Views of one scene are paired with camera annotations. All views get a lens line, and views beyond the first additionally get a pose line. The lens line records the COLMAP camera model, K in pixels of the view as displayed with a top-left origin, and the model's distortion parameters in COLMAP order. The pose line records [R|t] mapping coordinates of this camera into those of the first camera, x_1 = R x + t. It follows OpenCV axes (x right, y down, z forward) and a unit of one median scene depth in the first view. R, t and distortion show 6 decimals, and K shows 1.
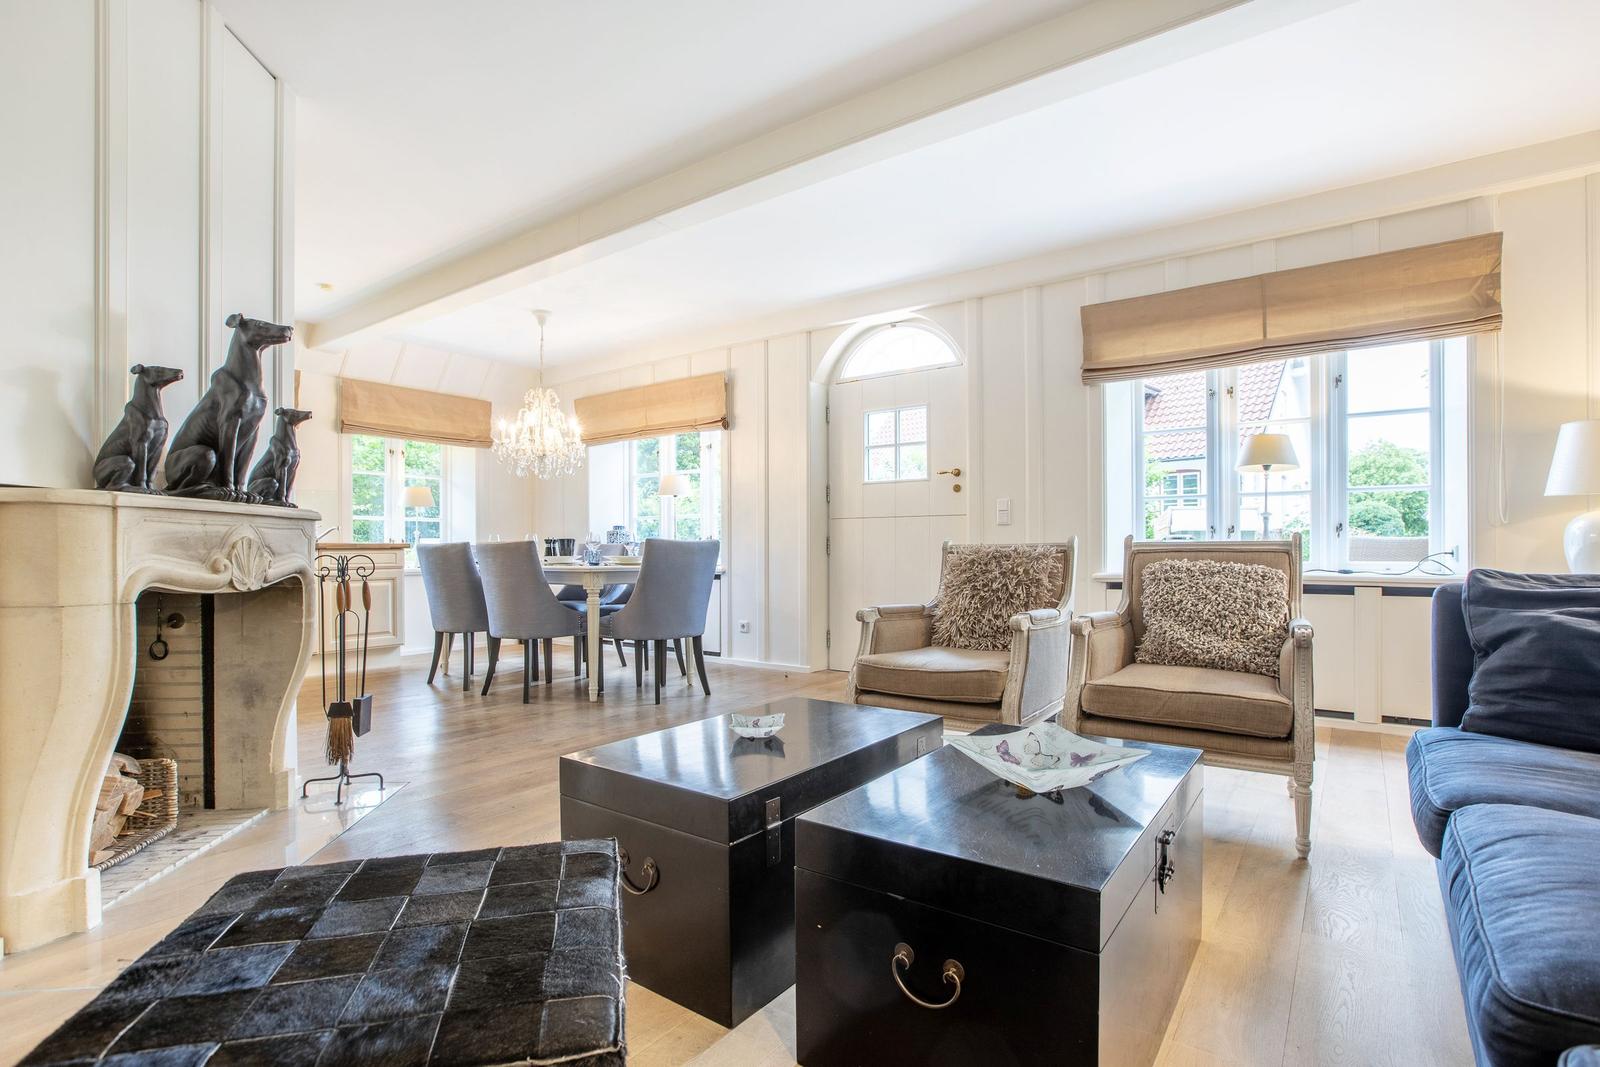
lens RADIAL K [[757.8, 0, 800.6], [0, 757.8, 542.7], [0, 0, 1]] dist [-0.001175, -0.000199]
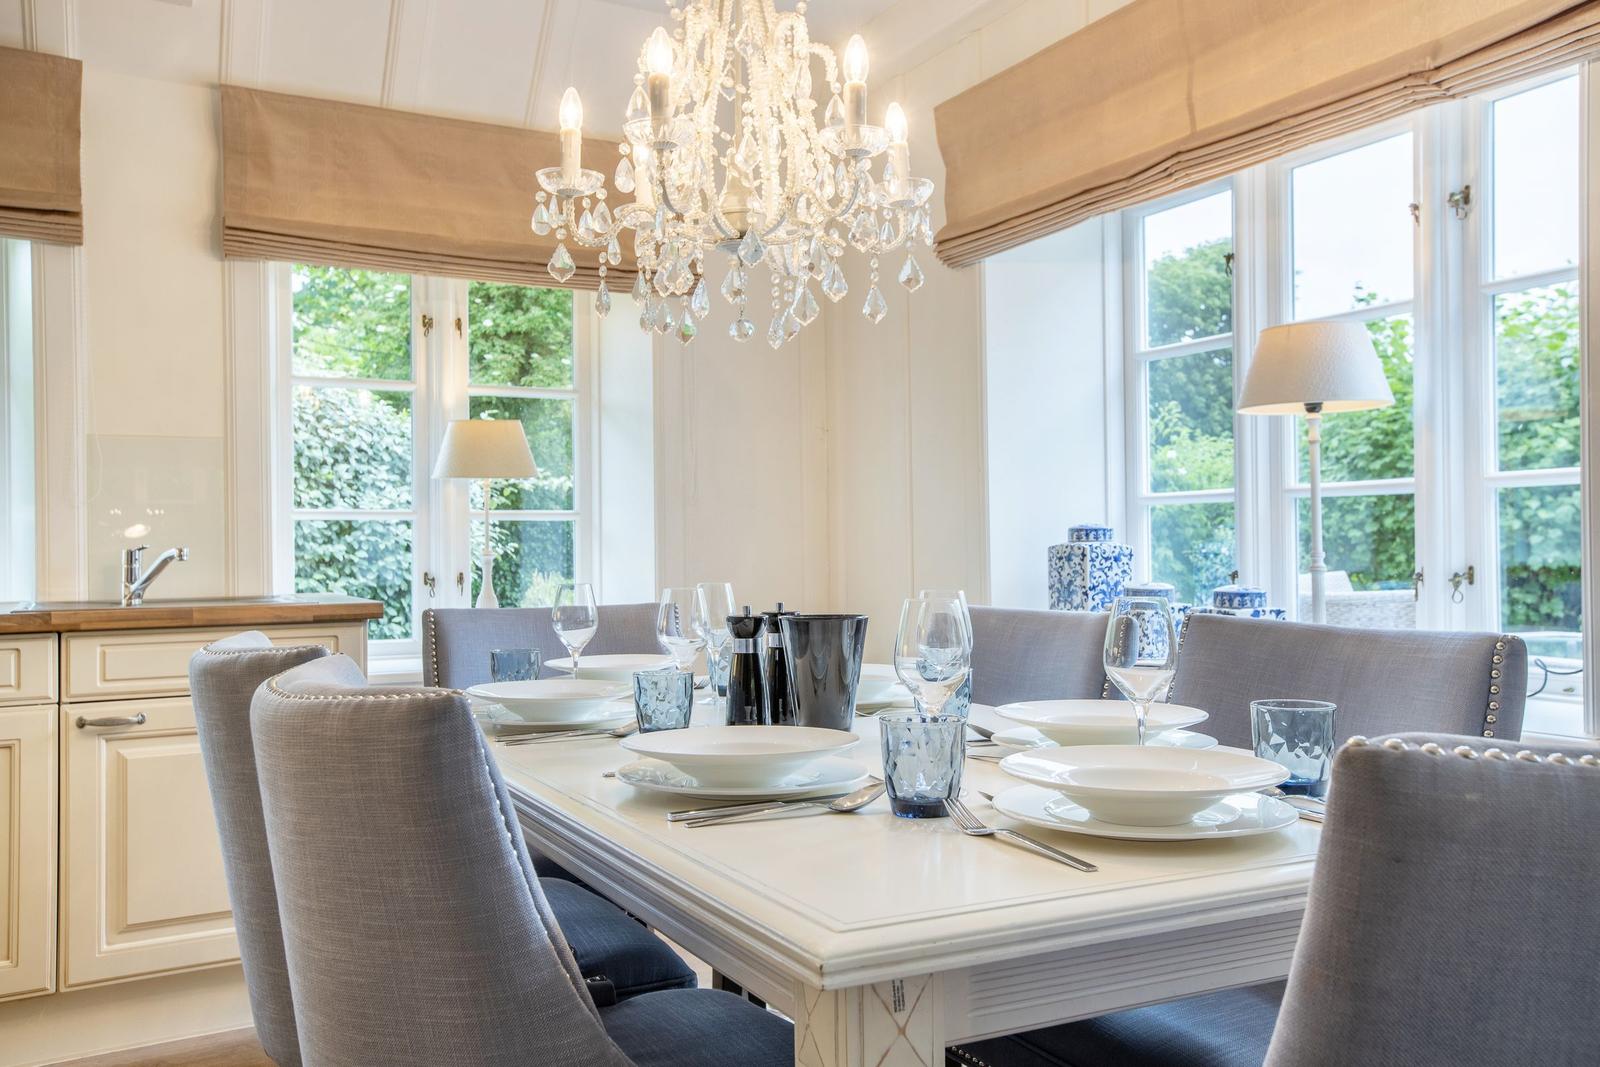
lens RADIAL K [[1351.4, 0, 798.6], [0, 1351.4, 535.4], [0, 0, 1]] dist [0.043512, 0.005405]
pose [[0.897578, -0.013671, -0.440643, -0.131362], [0.012904, 0.999906, -0.004737, -0.020902], [0.440666, -0.001434, 0.897670, 0.571556]]
